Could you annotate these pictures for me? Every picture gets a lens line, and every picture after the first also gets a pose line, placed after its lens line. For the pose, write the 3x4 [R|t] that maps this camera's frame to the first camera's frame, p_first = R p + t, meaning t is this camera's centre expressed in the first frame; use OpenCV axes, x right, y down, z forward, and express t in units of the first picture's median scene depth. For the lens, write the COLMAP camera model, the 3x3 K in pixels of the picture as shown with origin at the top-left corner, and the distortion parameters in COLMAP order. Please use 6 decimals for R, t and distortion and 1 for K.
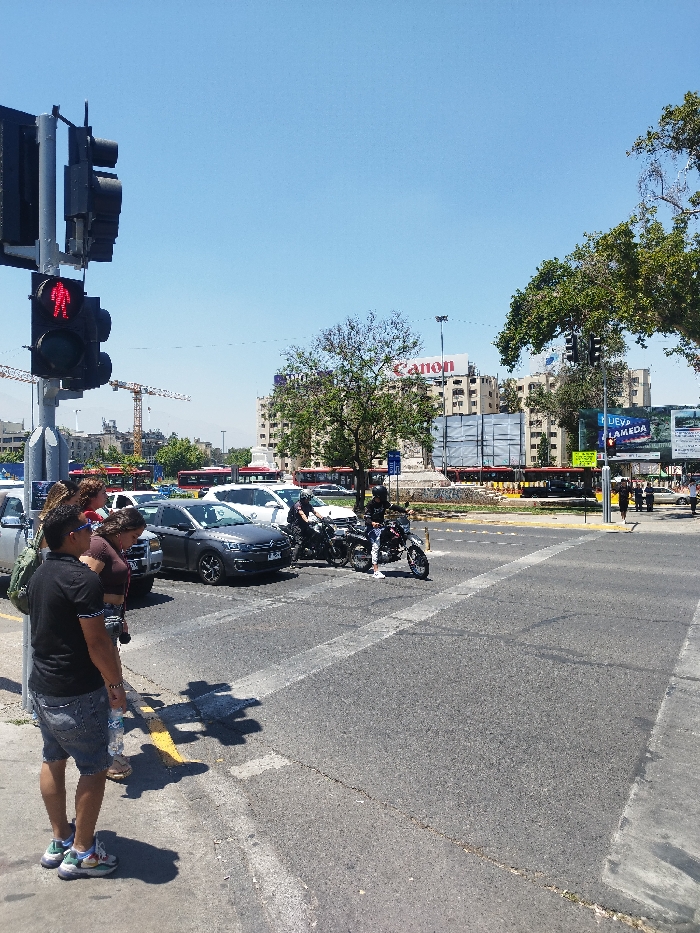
lens RADIAL K [[631.5, 0, 342.8], [0, 631.5, 468.4], [0, 0, 1]] dist [-0.004171, -0.013882]
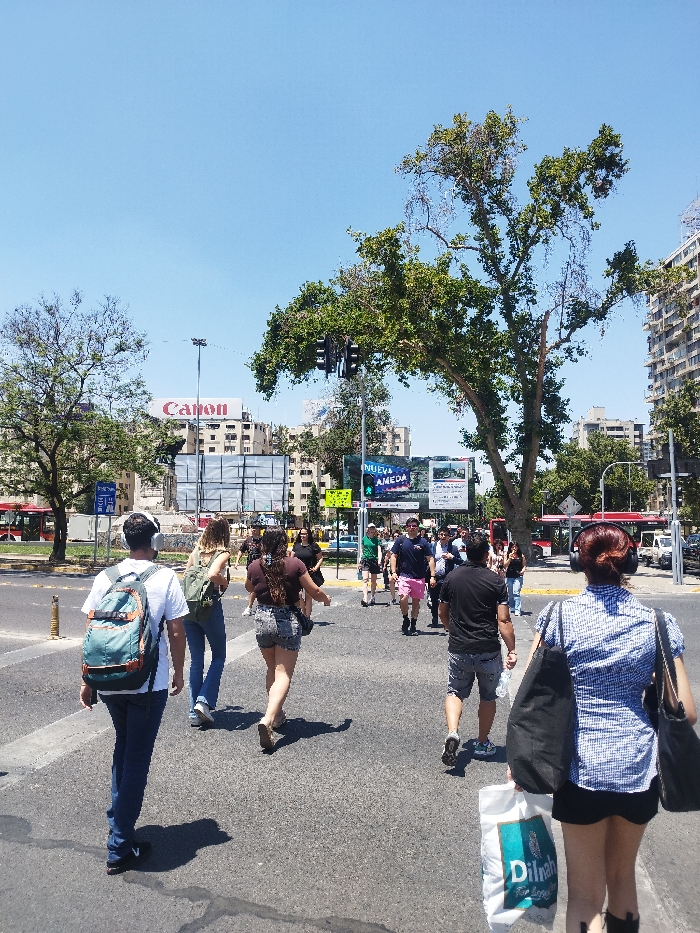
lens RADIAL K [[631.5, 0, 346.5], [0, 631.5, 459.7], [0, 0, 1]] dist [-0.004171, -0.013882]
pose [[0.936885, 0.058170, 0.344766, 0.097407], [-0.026590, 0.995061, -0.095633, 0.011768], [-0.348626, 0.080430, 0.933804, 0.206328]]
